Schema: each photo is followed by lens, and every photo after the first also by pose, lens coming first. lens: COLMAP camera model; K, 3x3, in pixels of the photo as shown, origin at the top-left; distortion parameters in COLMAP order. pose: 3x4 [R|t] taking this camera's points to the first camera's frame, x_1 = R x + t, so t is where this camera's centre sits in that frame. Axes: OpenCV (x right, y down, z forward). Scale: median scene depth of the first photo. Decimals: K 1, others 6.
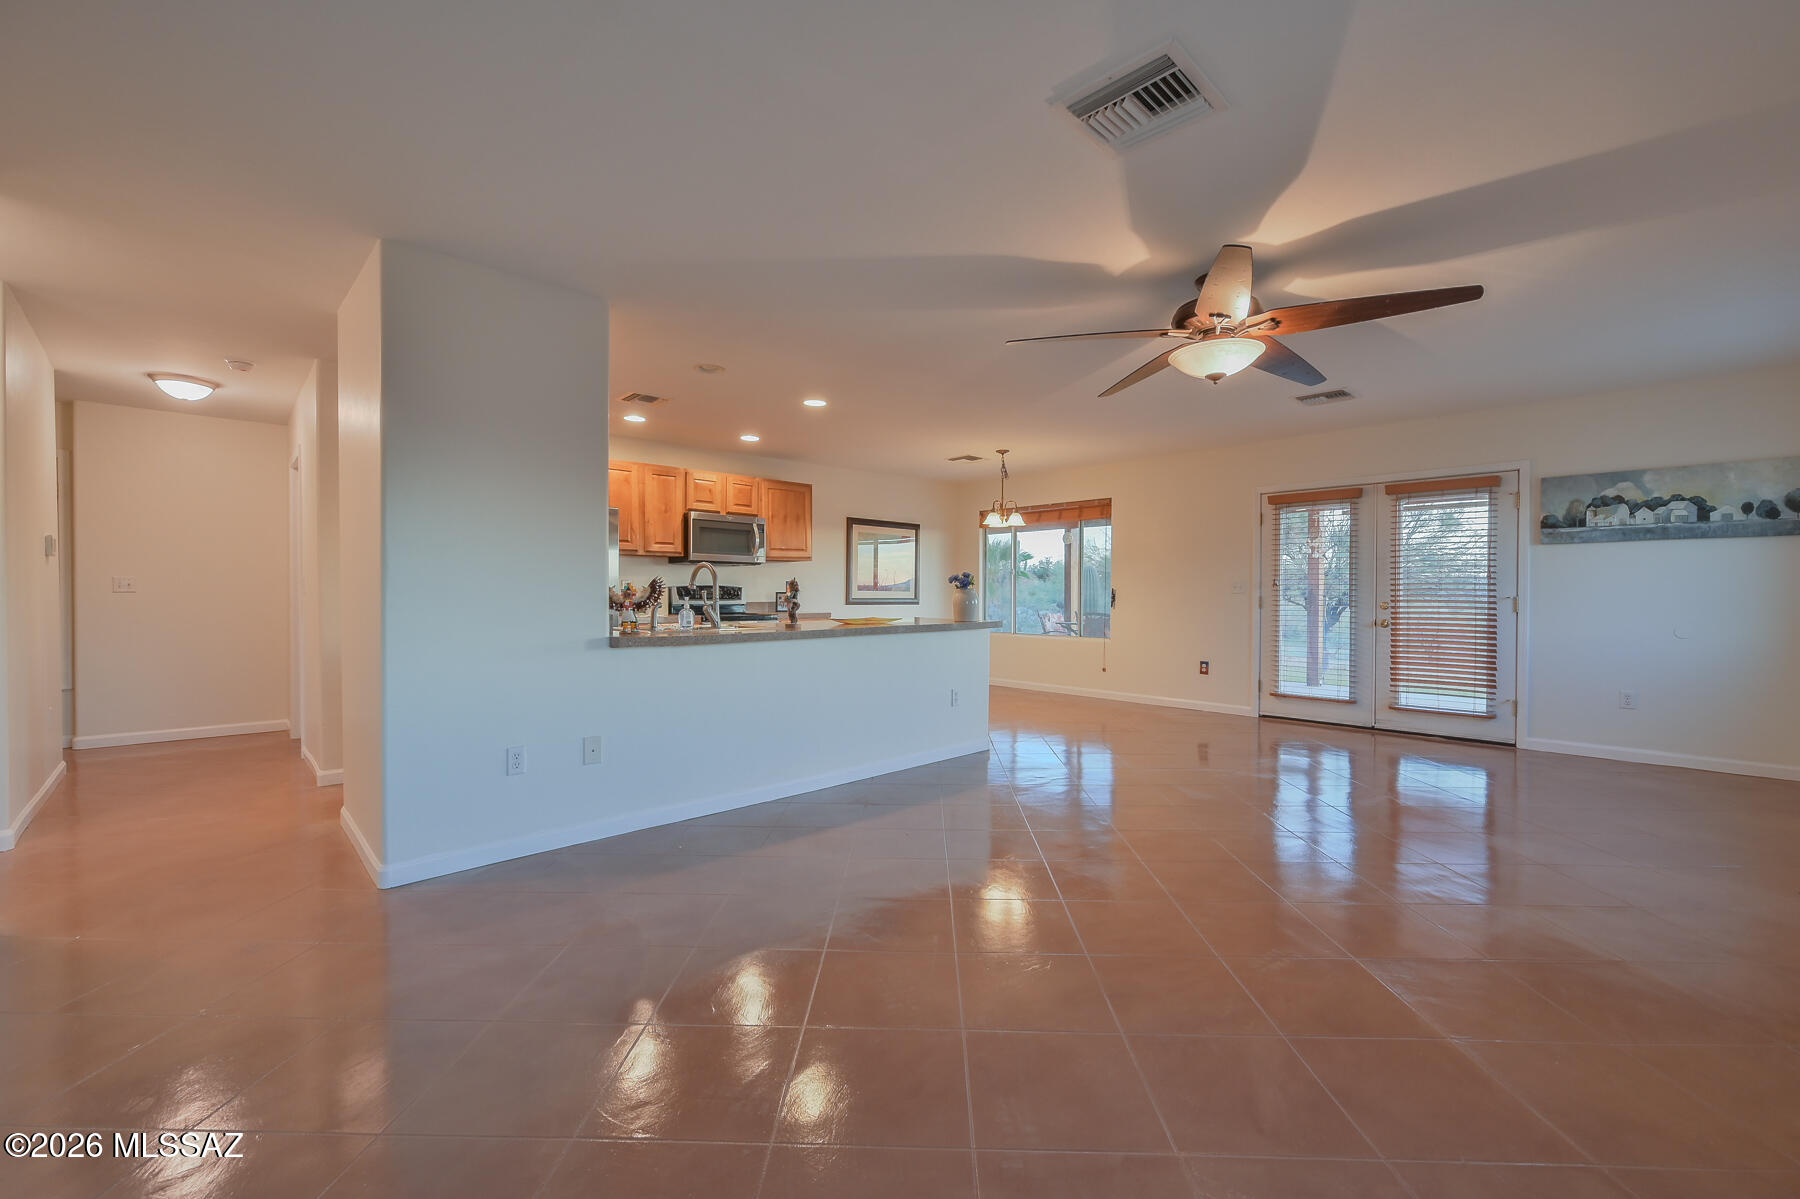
lens RADIAL K [[754.1, 0, 906.3], [0, 754.1, 606.5], [0, 0, 1]] dist [-0.001429, 0.001755]
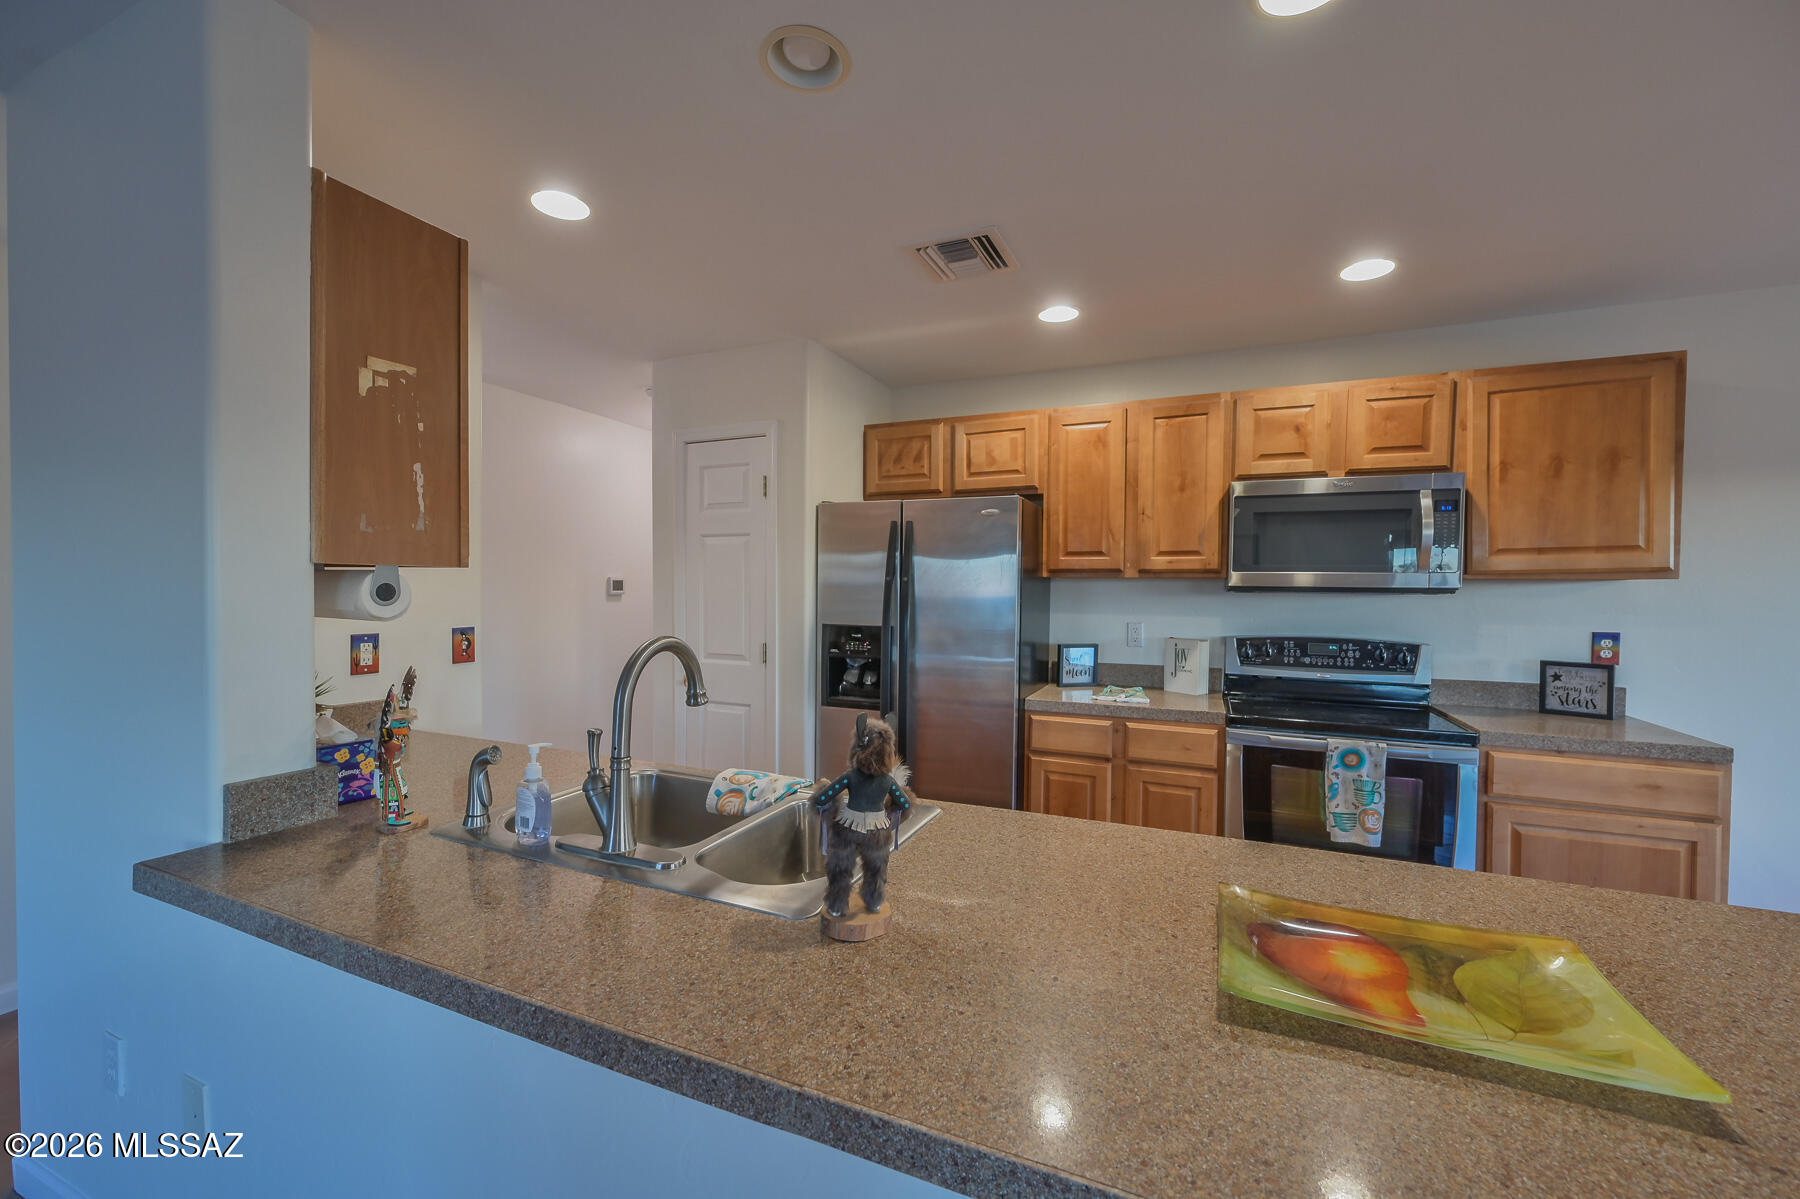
lens RADIAL K [[707.8, 0, 899.2], [0, 707.8, 605.2], [0, 0, 1]] dist [-0.000556, 0.000027]
pose [[0.381473, 0.025092, -0.924039, 0.040629], [-0.025318, 0.999540, 0.016690, -0.051913], [0.924033, 0.017028, 0.381933, 0.644097]]
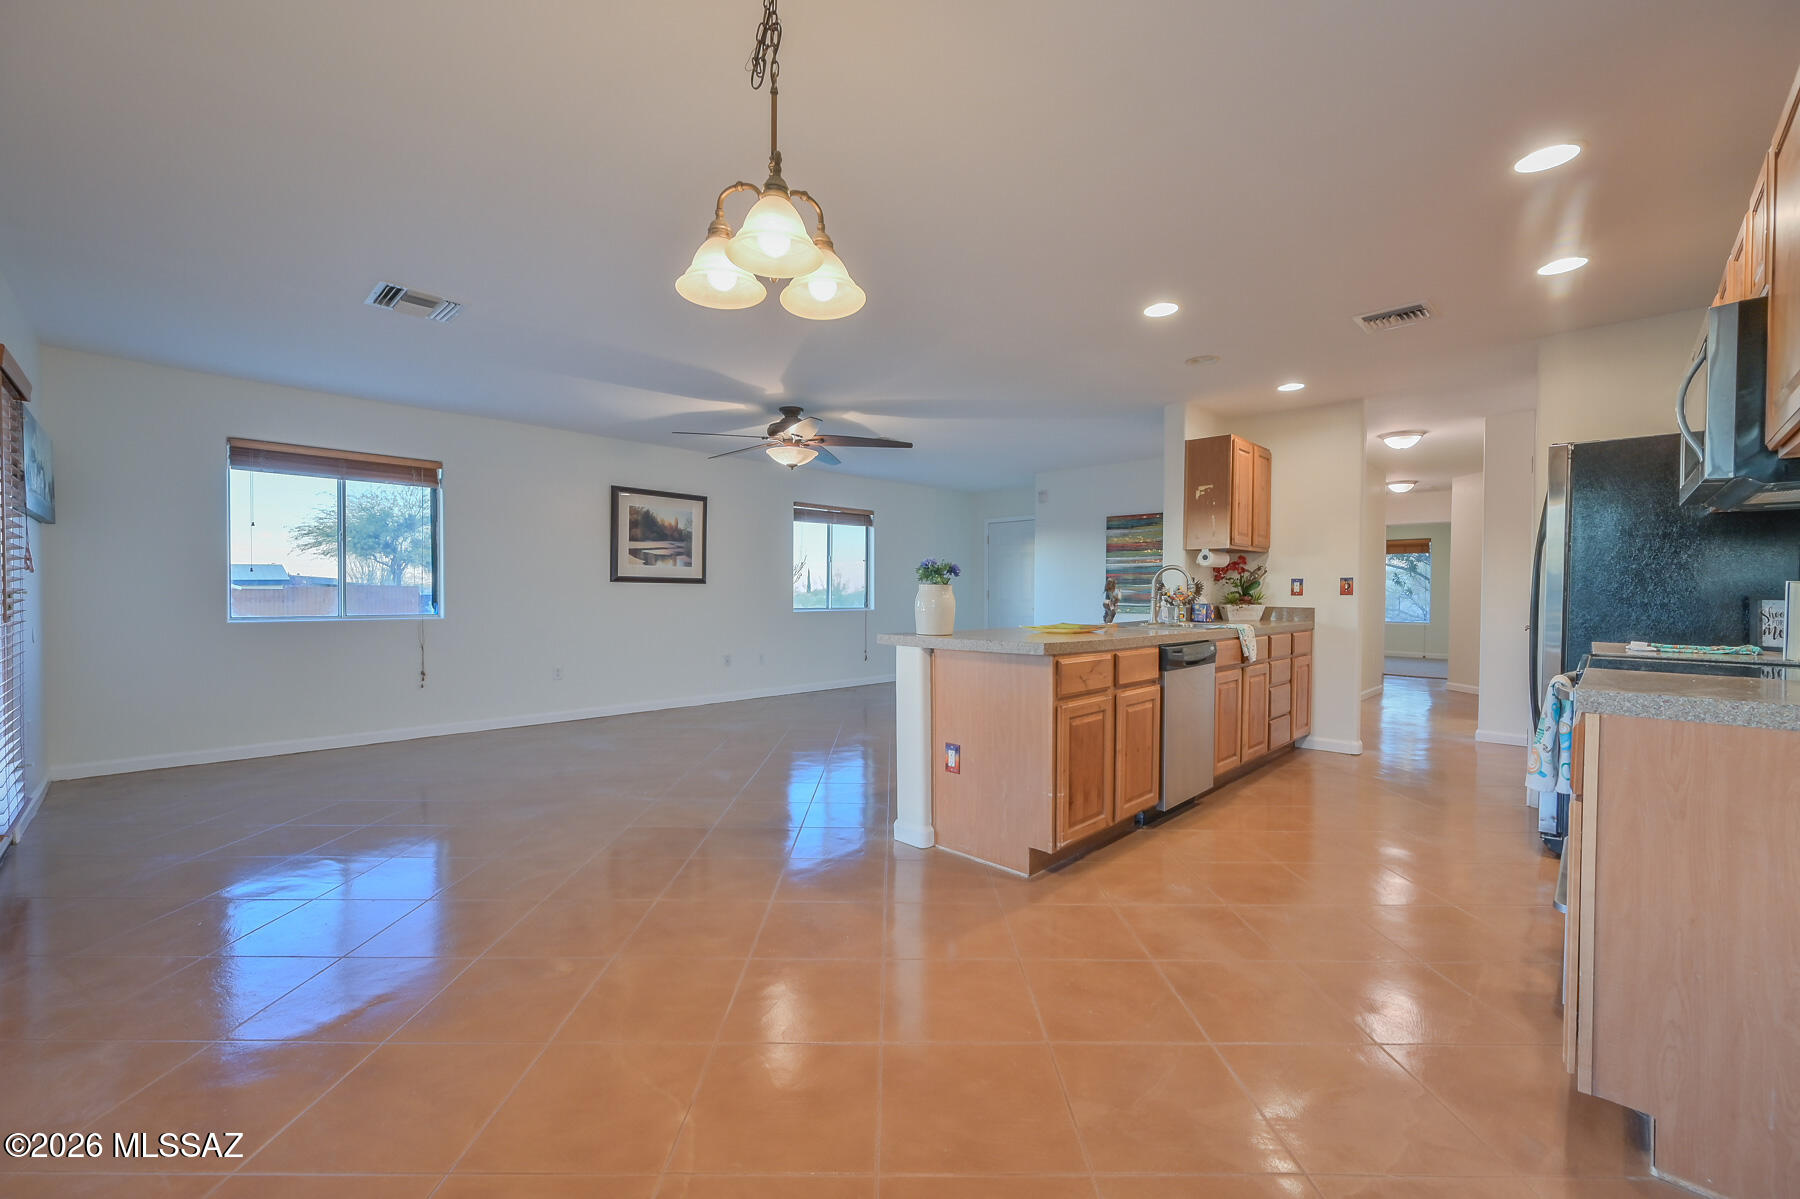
lens RADIAL K [[707.8, 0, 899.6], [0, 707.8, 614.7], [0, 0, 1]] dist [-0.000556, 0.000027]
pose [[-0.999616, -0.005143, -0.027224, 0.103912], [-0.006553, 0.998627, 0.051973, -0.023985], [0.026919, 0.052132, -0.998277, 1.328261]]
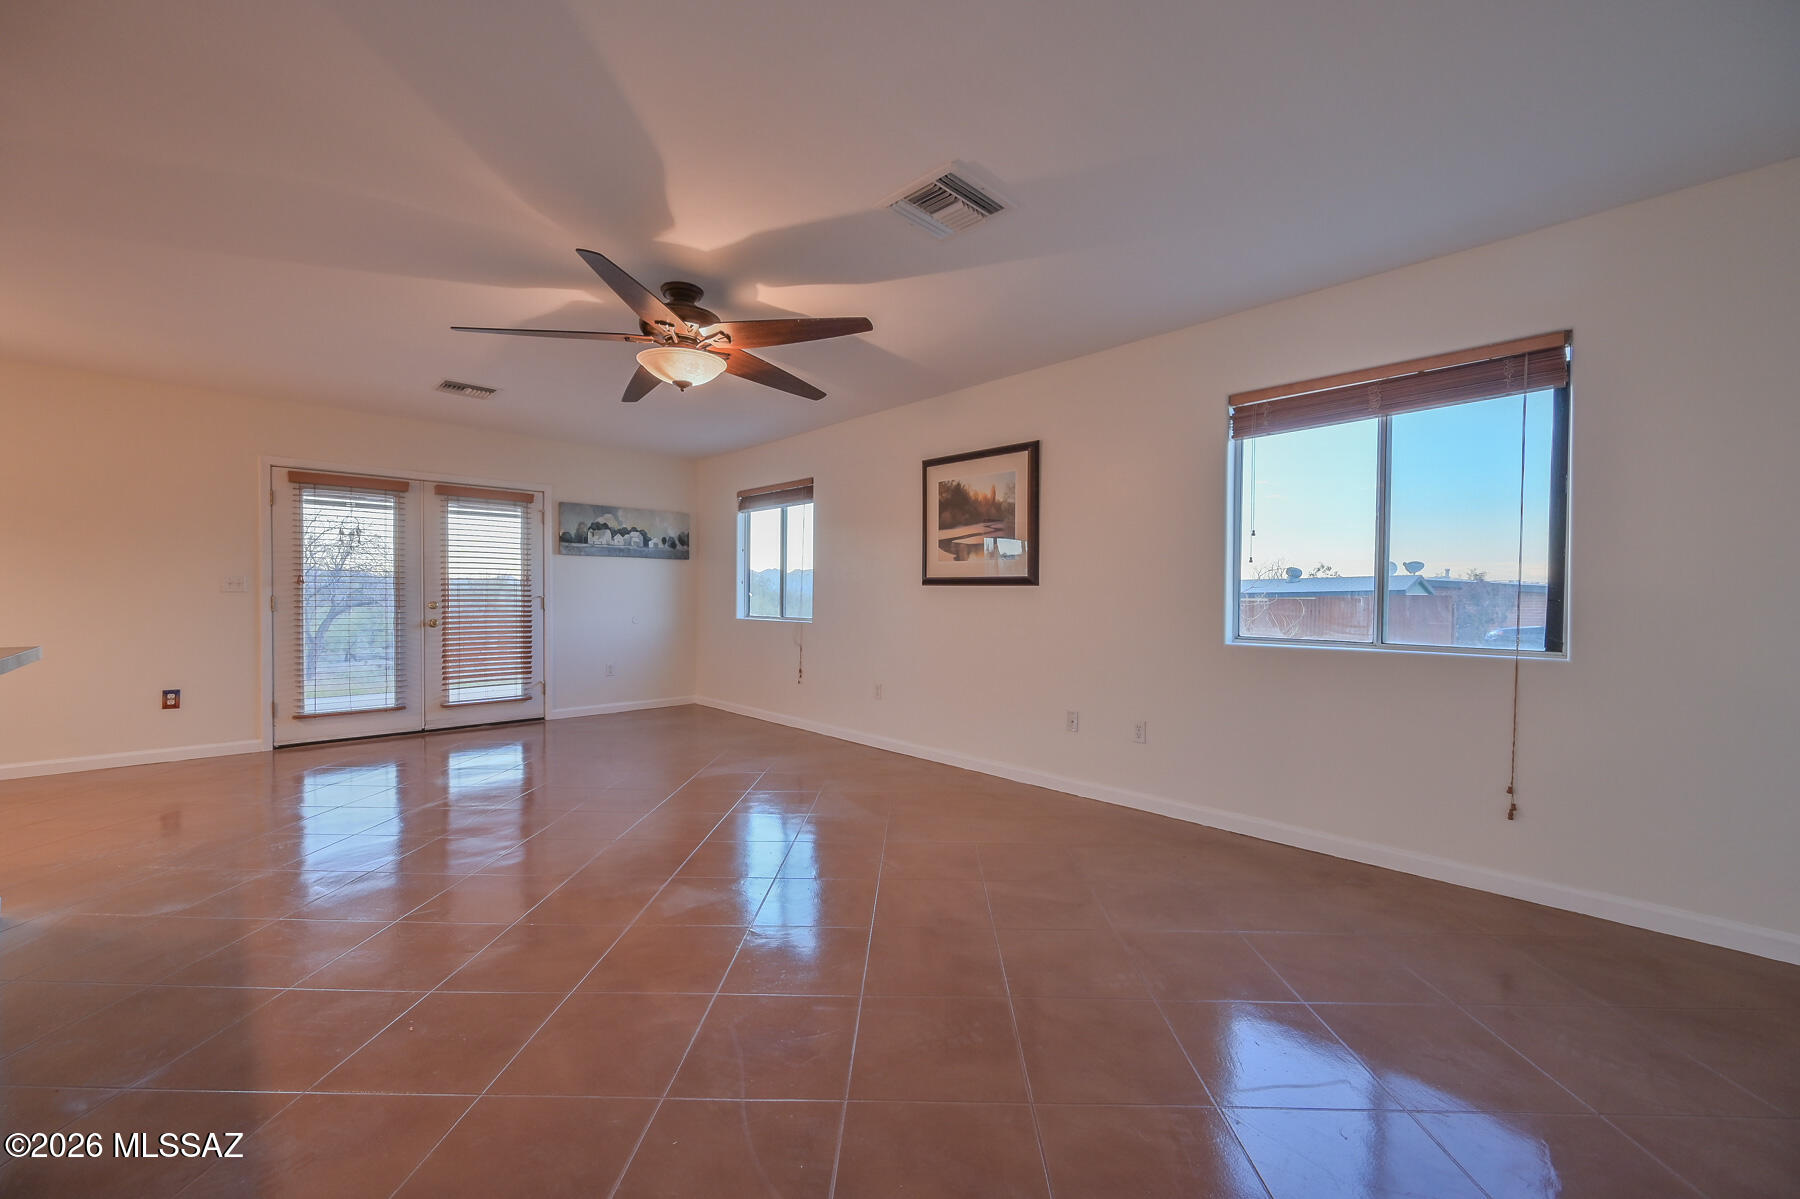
lens RADIAL K [[707.8, 0, 897.7], [0, 707.8, 597.3], [0, 0, 1]] dist [-0.000556, 0.000027]
pose [[0.004921, -0.003915, 0.999980, -0.279402], [0.013837, 0.999897, 0.003846, -0.006411], [-0.999892, 0.013818, 0.004974, 0.357379]]
